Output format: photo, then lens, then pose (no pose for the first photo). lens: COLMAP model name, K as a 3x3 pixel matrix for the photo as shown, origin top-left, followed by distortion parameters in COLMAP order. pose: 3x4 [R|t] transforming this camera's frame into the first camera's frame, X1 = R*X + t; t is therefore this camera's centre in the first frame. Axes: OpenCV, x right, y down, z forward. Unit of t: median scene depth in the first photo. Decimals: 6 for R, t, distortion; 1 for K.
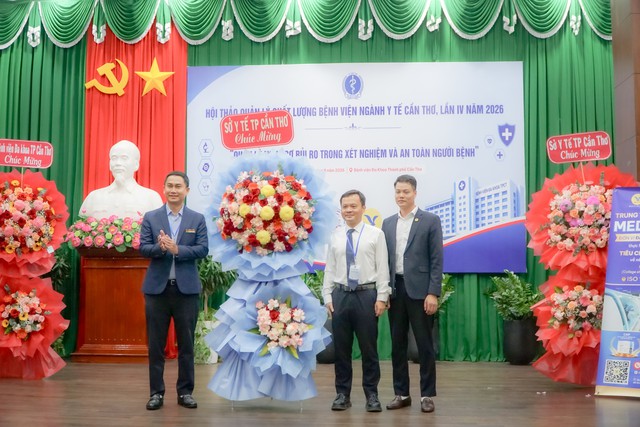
lens RADIAL K [[823.2, 0, 320.0], [0, 823.2, 213.5], [0, 0, 1]] dist [0.003215, -0.362277]
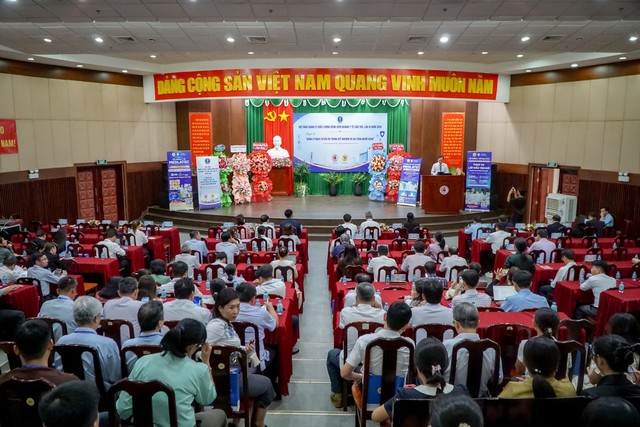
lens RADIAL K [[494.7, 0, 320.0], [0, 494.7, 213.5], [0, 0, 1]] dist [-0.002509, -0.000224]
pose [[0.997999, -0.010425, 0.062372, -0.194326], [-0.004699, 0.971364, 0.237552, -0.281693], [-0.063062, -0.237369, 0.969370, -1.229308]]
